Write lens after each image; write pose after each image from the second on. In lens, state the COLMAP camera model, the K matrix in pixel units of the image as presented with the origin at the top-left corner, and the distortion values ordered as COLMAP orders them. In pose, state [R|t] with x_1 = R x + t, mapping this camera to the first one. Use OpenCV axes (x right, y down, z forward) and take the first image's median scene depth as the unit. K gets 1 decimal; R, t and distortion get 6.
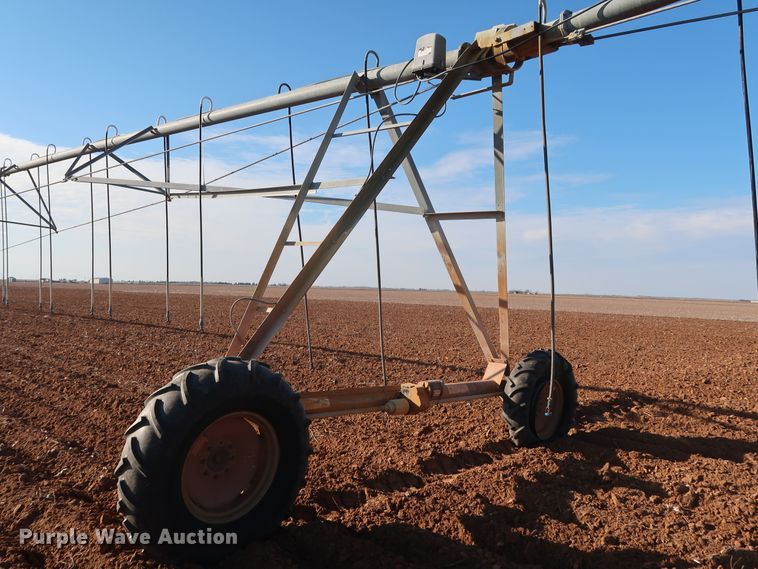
lens RADIAL K [[609.3, 0, 391.9], [0, 609.3, 284.8], [0, 0, 1]] dist [0.003165, 0.002195]
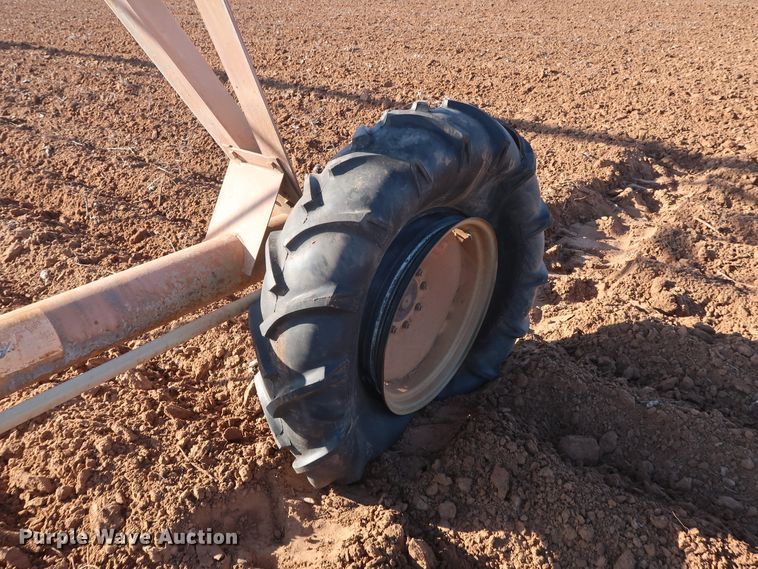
lens RADIAL K [[609.3, 0, 391.9], [0, 609.3, 284.8], [0, 0, 1]] dist [0.003165, 0.002195]
pose [[0.996380, -0.067636, 0.051492, 0.215174], [0.035014, 0.878516, 0.476428, 0.051041], [-0.077461, -0.472900, 0.877704, 0.742902]]
